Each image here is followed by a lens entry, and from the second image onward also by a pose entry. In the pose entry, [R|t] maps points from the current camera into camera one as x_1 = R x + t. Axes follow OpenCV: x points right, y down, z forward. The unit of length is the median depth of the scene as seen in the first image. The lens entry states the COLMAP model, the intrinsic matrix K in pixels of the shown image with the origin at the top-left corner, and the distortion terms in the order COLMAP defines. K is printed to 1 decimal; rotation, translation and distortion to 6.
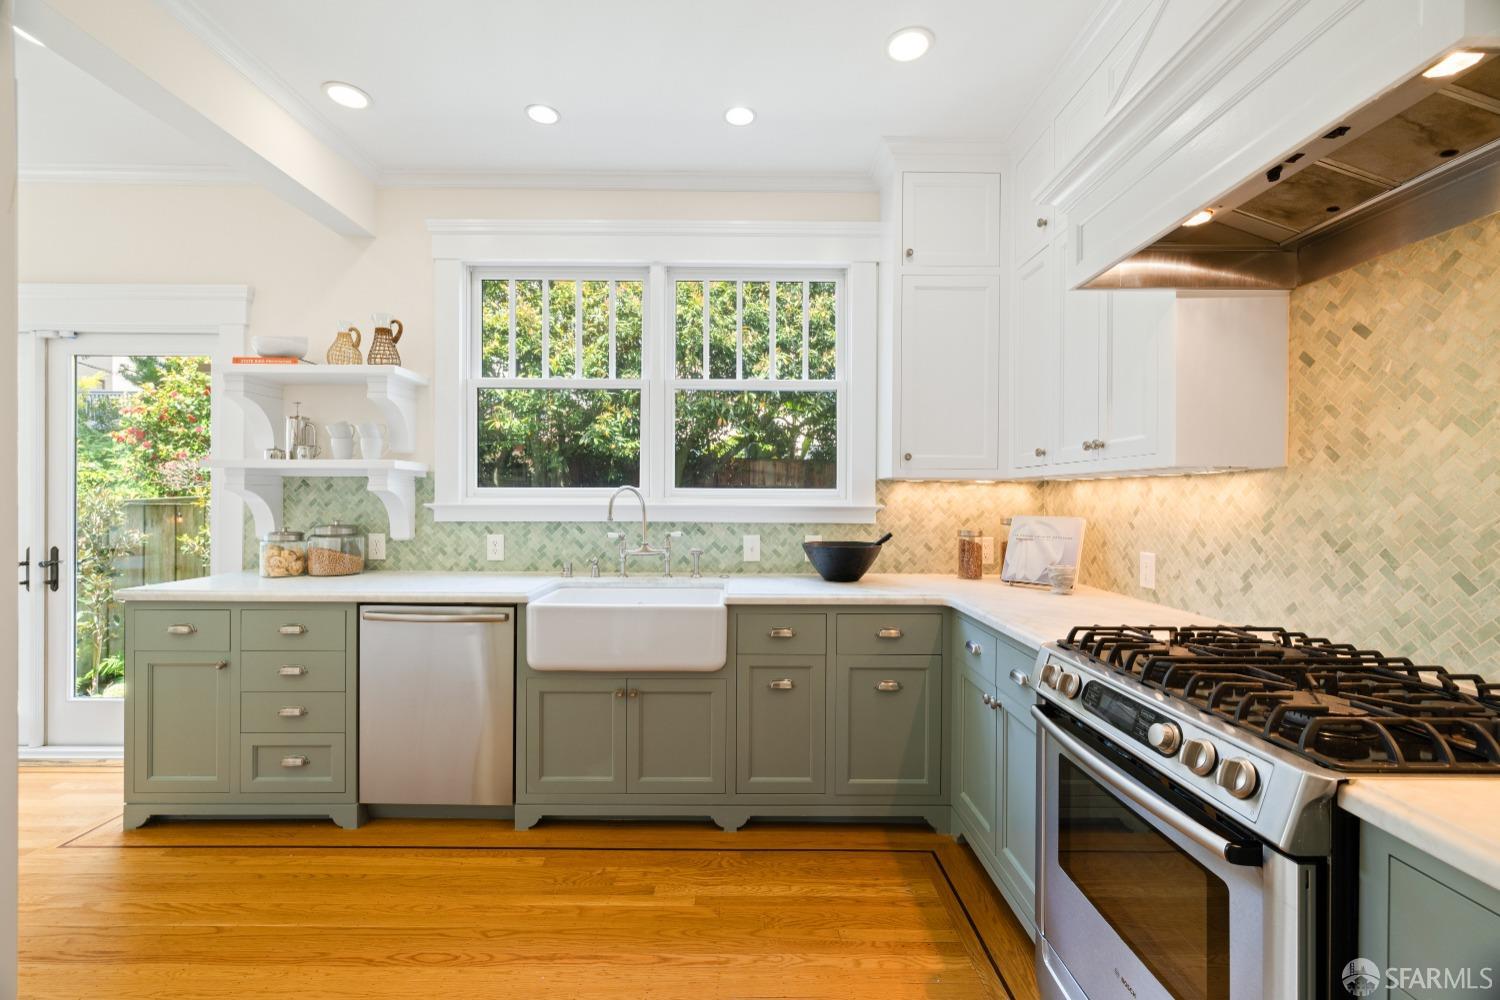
lens RADIAL K [[630.7, 0, 744.2], [0, 630.7, 498.2], [0, 0, 1]] dist [0.000668, -0.000117]
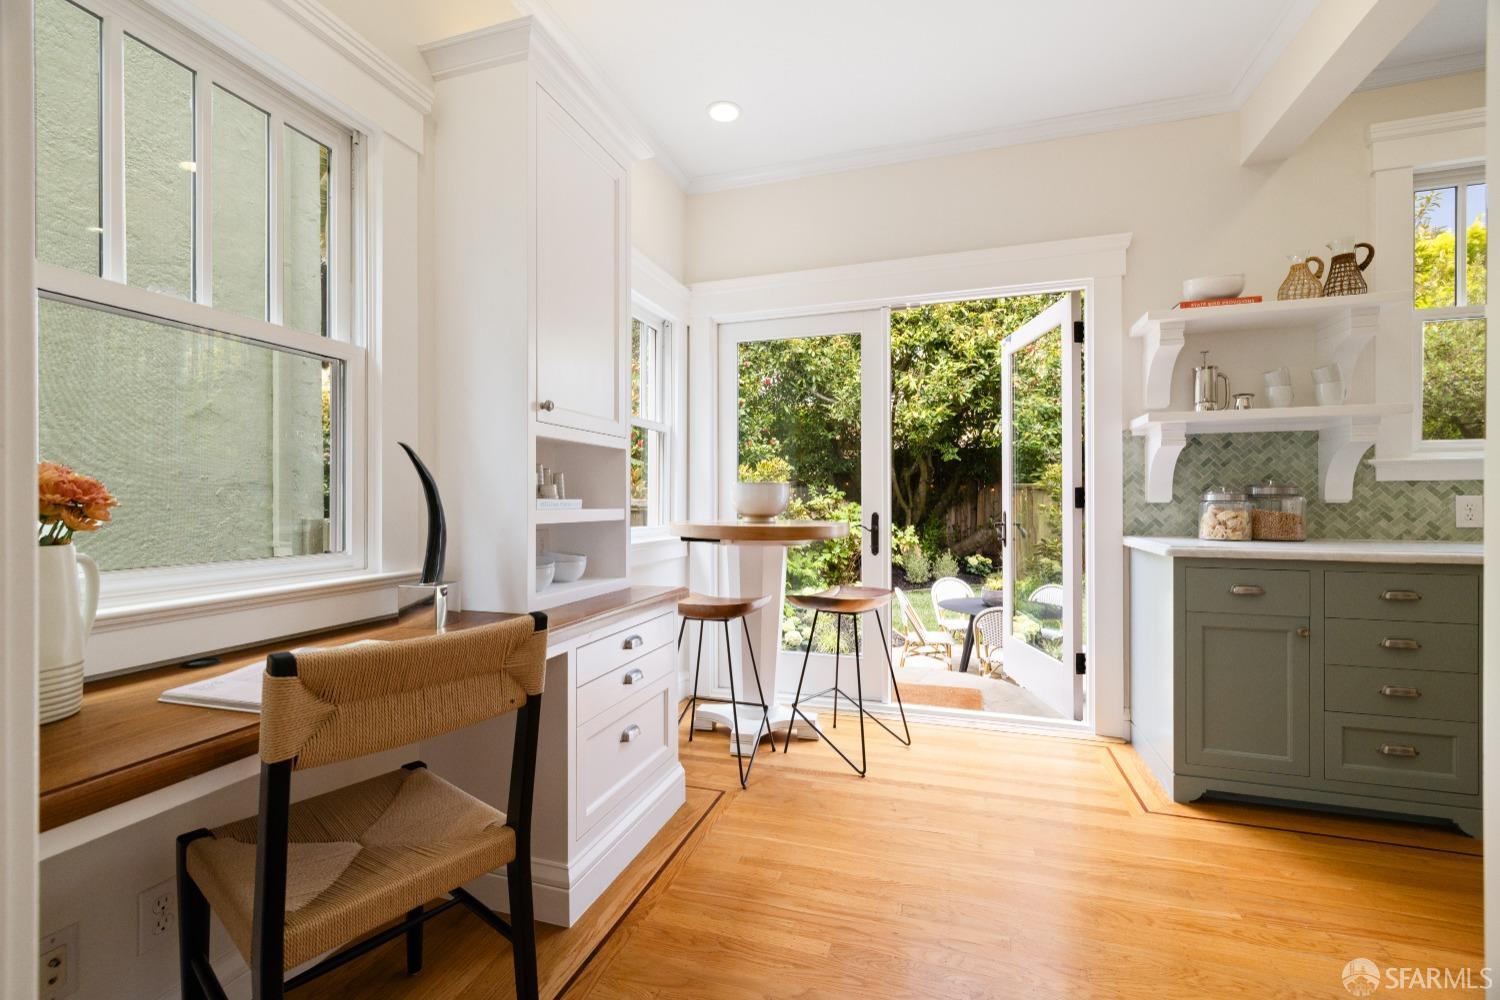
lens RADIAL K [[647.0, 0, 747.8], [0, 647.0, 496.0], [0, 0, 1]] dist [0.006161, -0.000024]
pose [[0.949836, -0.007759, -0.312653, -1.018816], [0.004969, 0.999940, -0.009719, 0.061153], [0.312710, 0.007678, 0.949818, -0.094696]]
